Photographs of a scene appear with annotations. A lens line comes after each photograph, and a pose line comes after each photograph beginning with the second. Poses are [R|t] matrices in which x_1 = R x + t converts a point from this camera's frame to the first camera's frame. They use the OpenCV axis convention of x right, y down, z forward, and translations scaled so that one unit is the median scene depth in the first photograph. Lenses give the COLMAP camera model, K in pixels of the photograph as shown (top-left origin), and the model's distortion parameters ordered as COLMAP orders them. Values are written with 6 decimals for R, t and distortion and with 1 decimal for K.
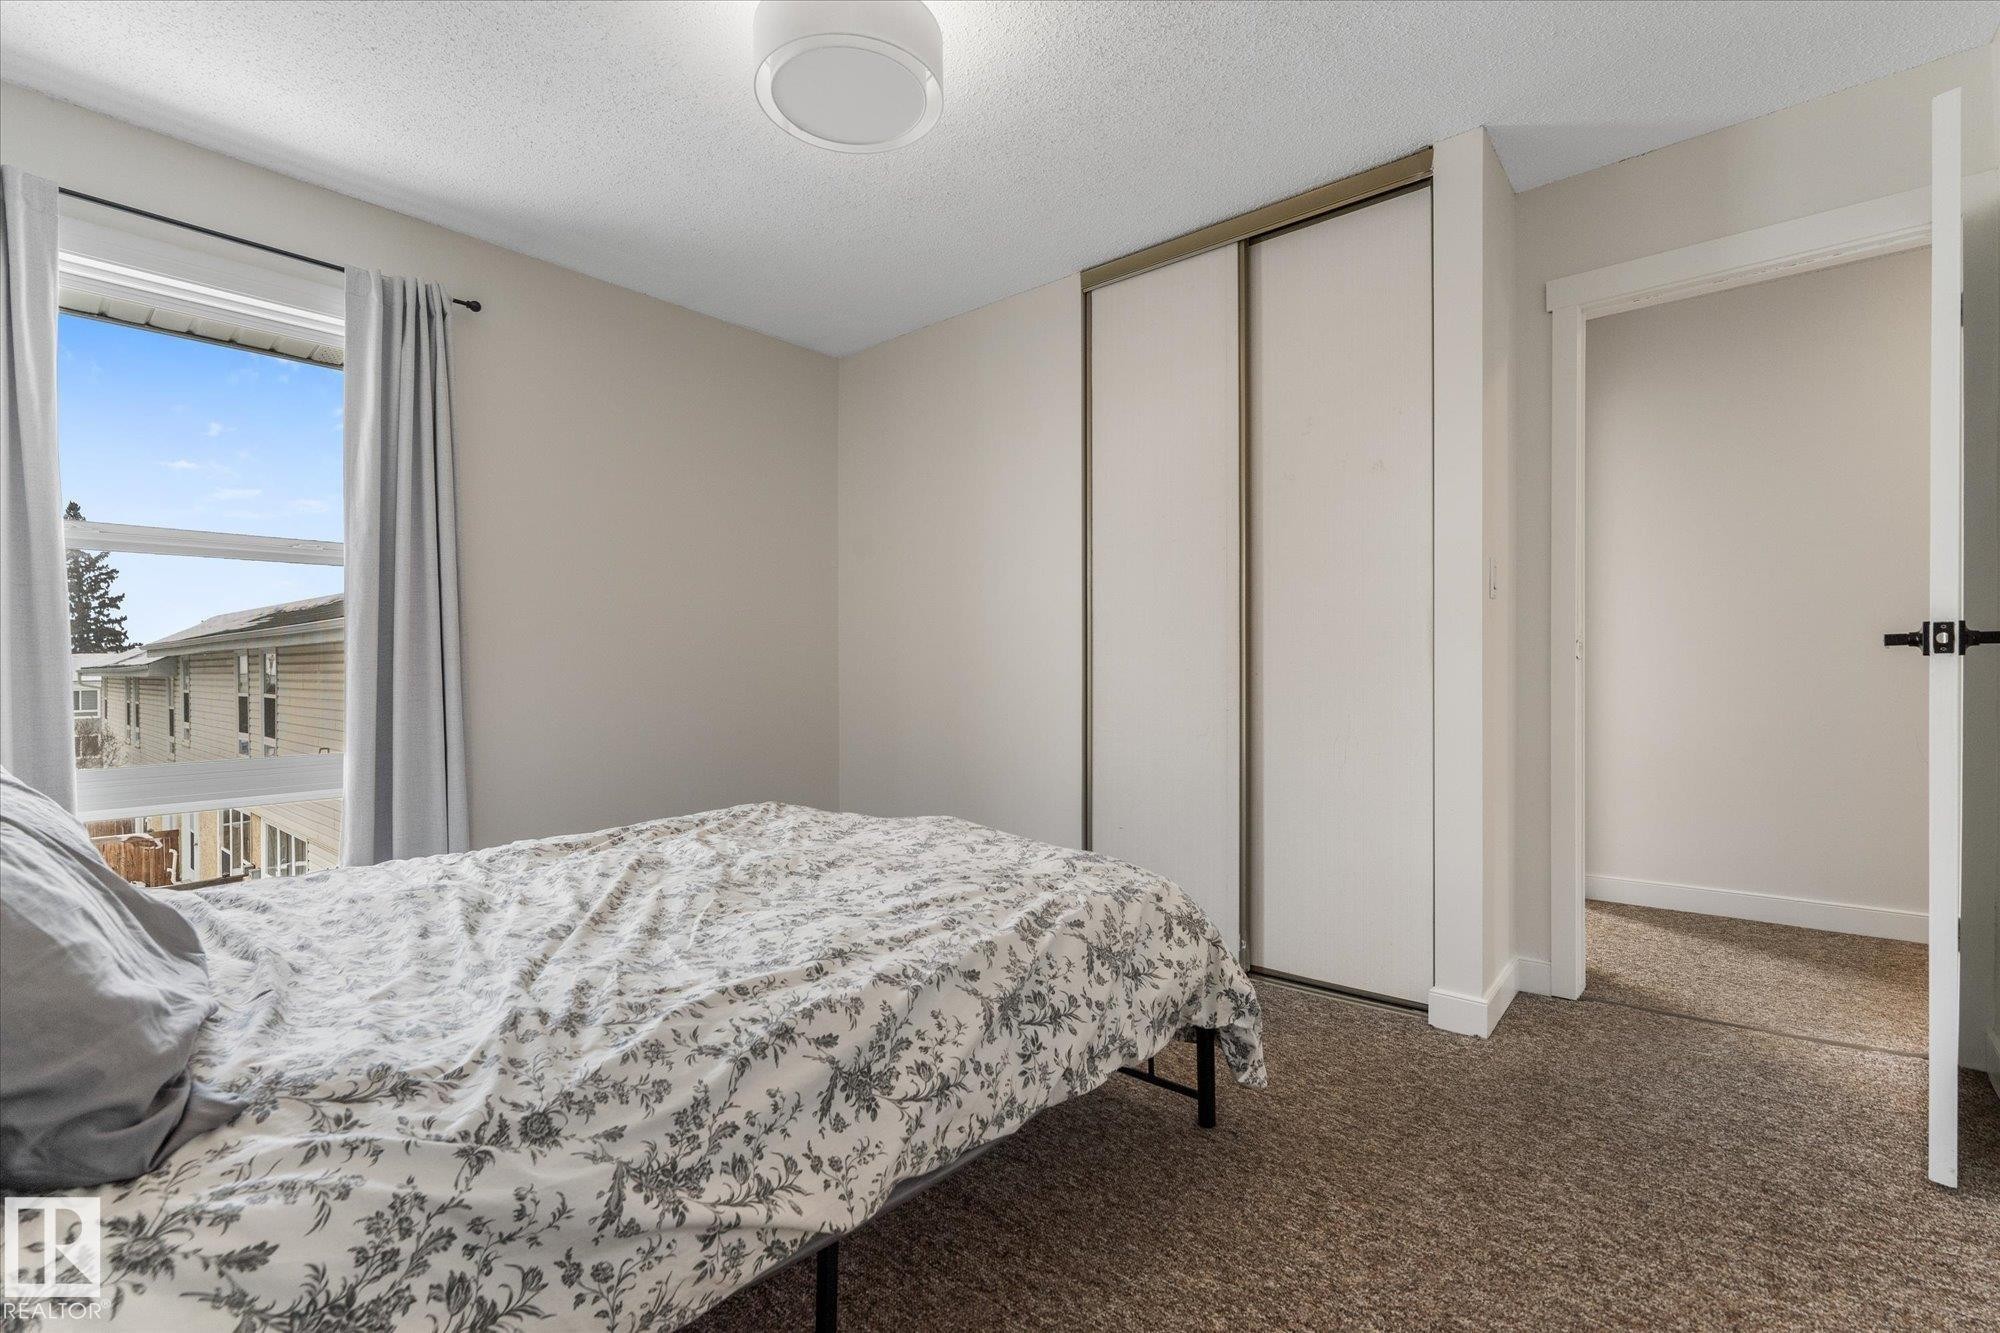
lens RADIAL K [[862.9, 0, 1000.0], [0, 862.9, 666.5], [0, 0, 1]] dist [0.000975, 0.000039]
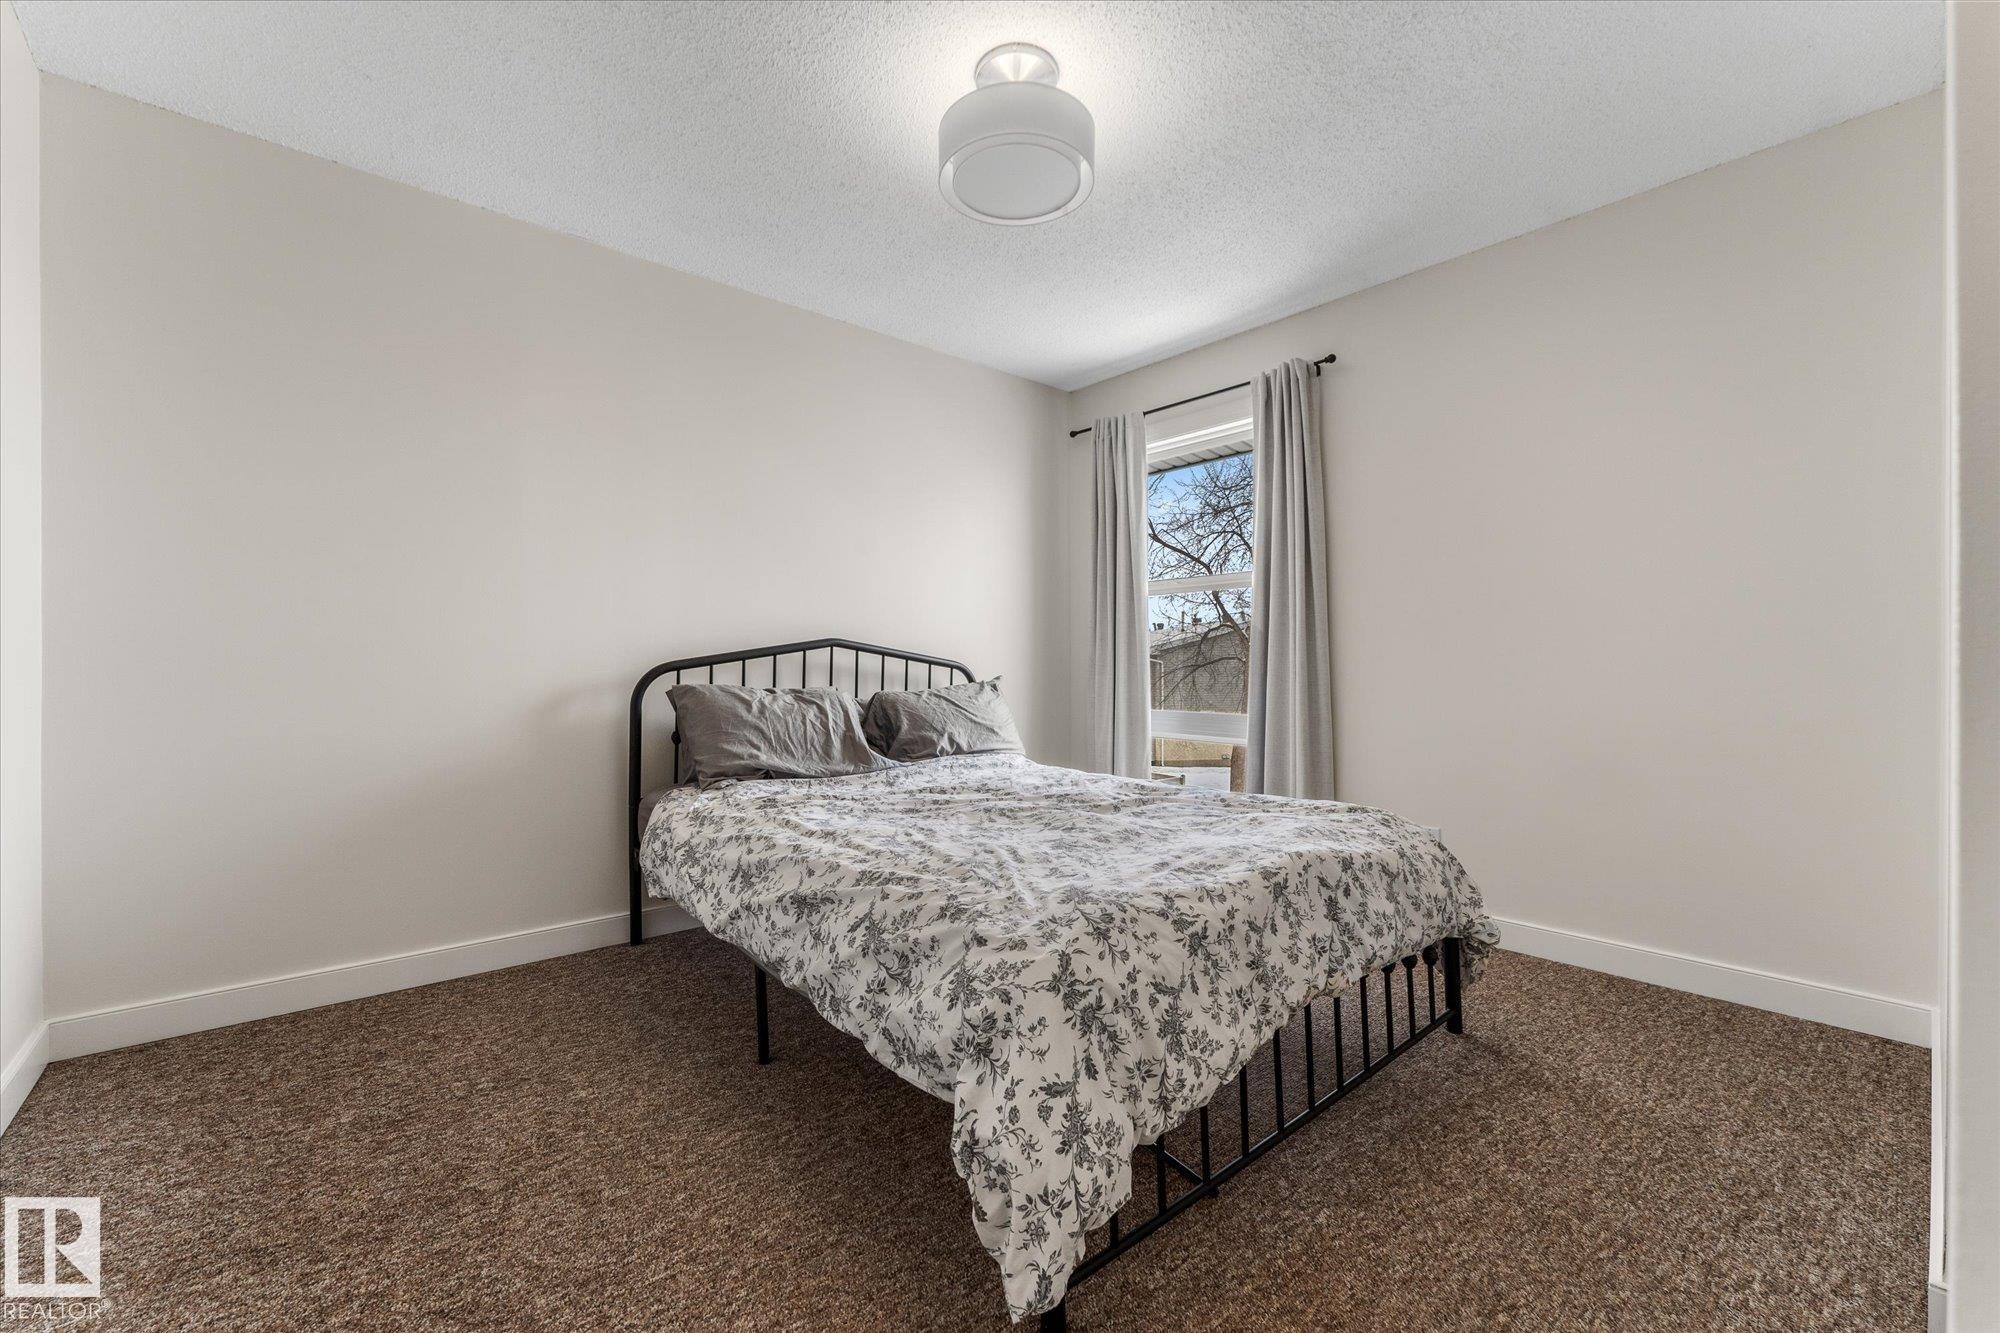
lens RADIAL K [[814.7, 0, 993.8], [0, 814.7, 692.9], [0, 0, 1]] dist [-0.000301, 0.000050]
pose [[-0.151633, 0.035134, -0.987812, 1.113543], [-0.009438, 0.999271, 0.036991, 0.011598], [0.988392, 0.014932, -0.151191, 1.358390]]
